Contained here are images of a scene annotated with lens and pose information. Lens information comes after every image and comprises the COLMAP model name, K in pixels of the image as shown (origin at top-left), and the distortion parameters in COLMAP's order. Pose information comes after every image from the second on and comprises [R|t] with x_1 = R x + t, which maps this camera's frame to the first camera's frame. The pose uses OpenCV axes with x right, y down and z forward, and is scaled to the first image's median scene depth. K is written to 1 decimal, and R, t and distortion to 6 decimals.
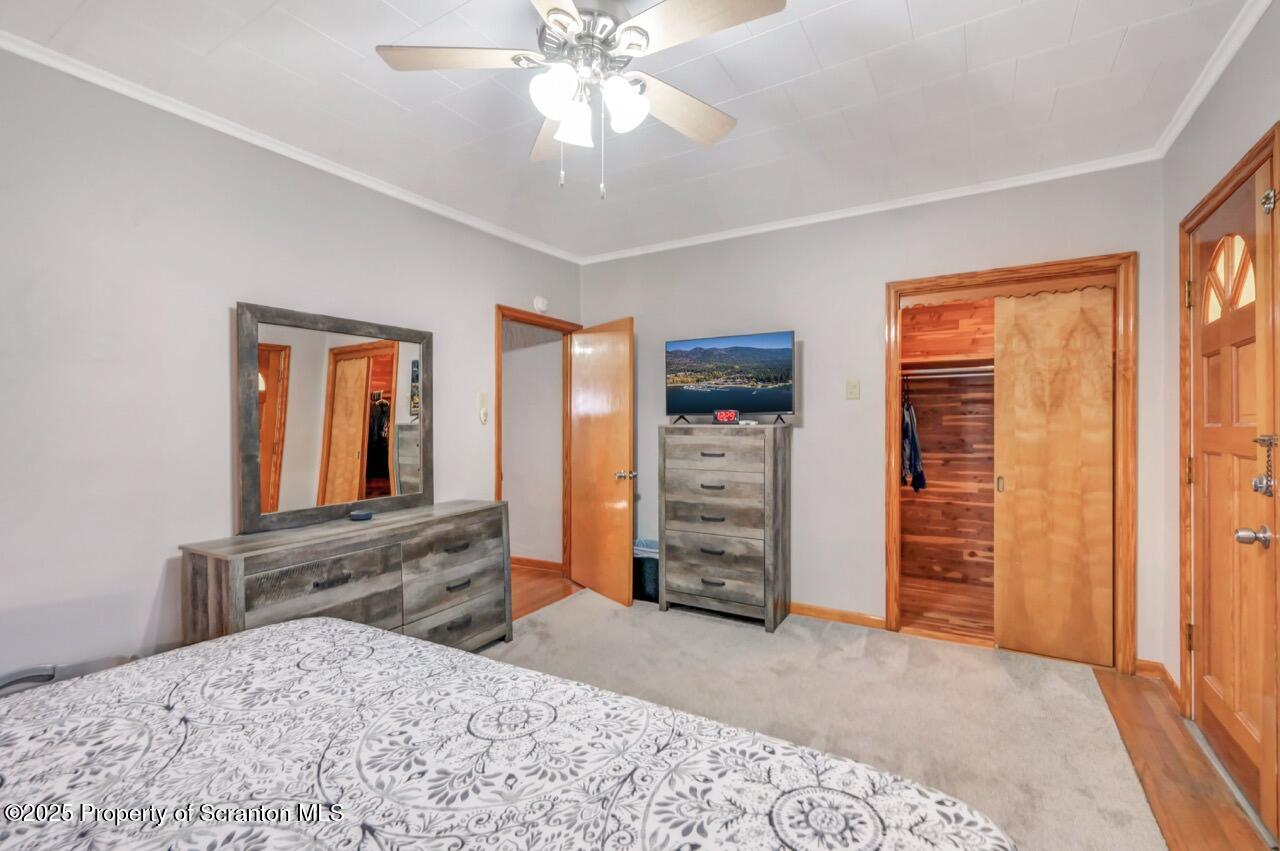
lens RADIAL K [[563.7, 0, 641.4], [0, 563.7, 420.1], [0, 0, 1]] dist [0.008513, 0.000650]
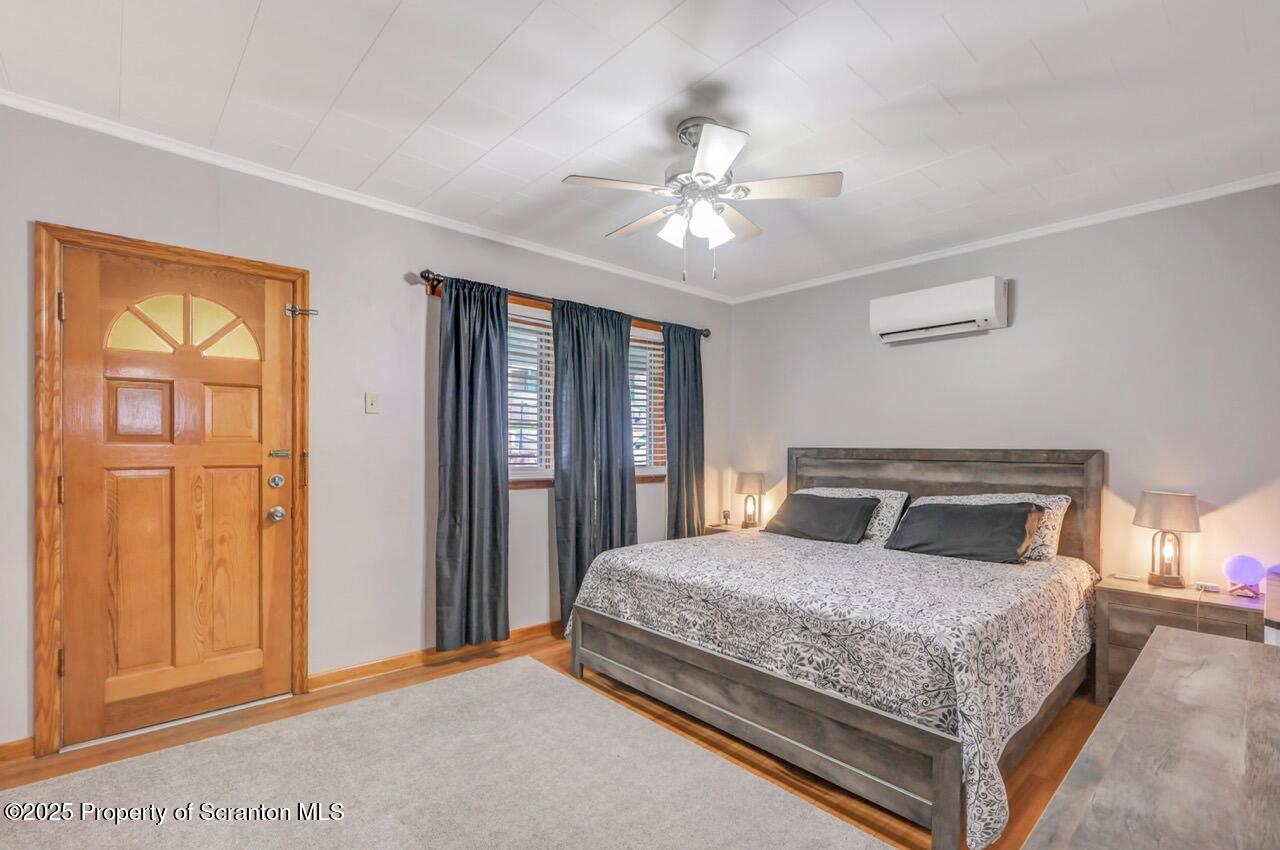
lens RADIAL K [[589.4, 0, 642.1], [0, 589.4, 445.1], [0, 0, 1]] dist [-0.014097, -0.000261]
pose [[-0.961336, -0.006592, 0.275298, -0.178682], [-0.007811, 0.999964, -0.003331, 0.002387], [-0.275266, -0.005352, -0.961353, 1.118240]]
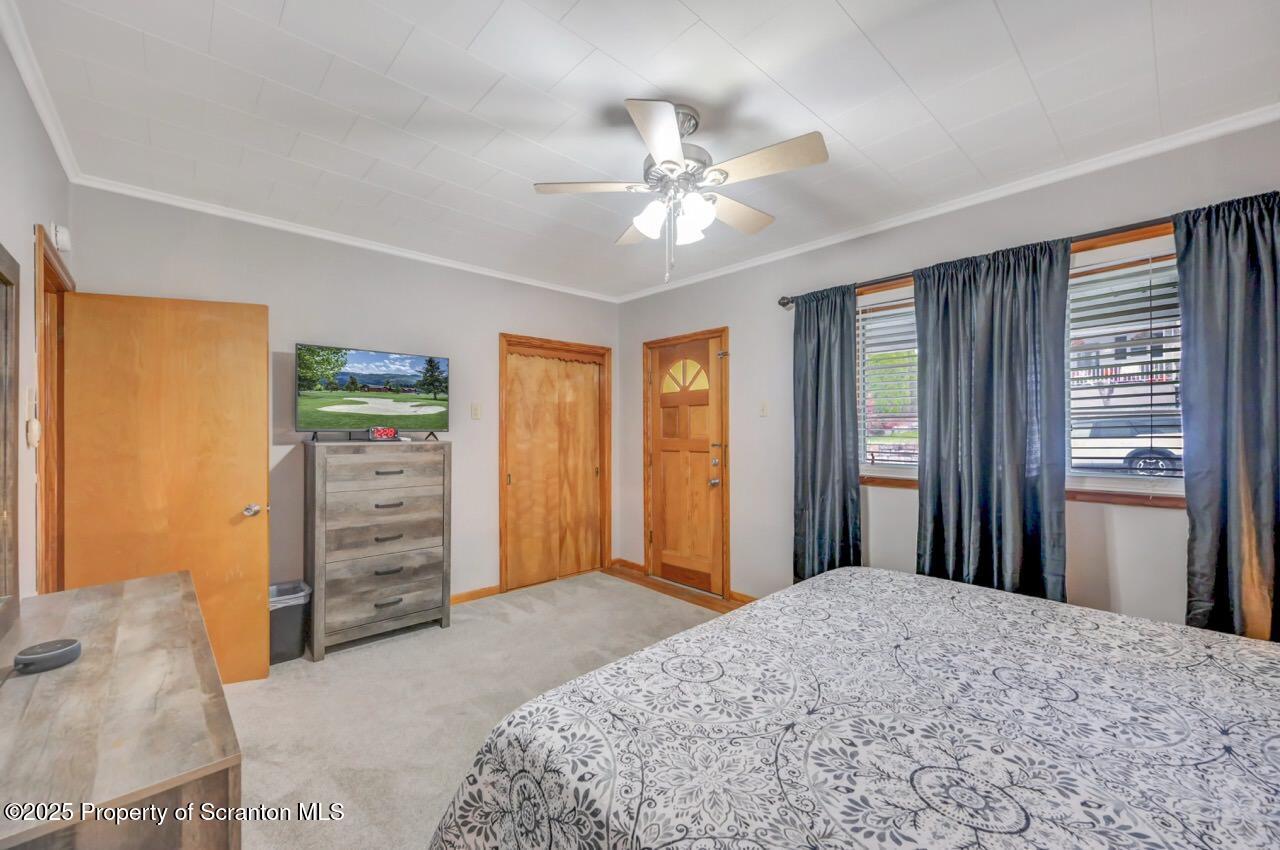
lens RADIAL K [[508.8, 0, 637.7], [0, 508.8, 434.9], [0, 0, 1]] dist [0.000616, 0.000116]
pose [[0.273616, 0.000250, 0.961839, -0.609235], [-0.004311, 0.999990, 0.000966, -0.006646], [-0.961829, -0.004411, 0.273615, 0.345829]]
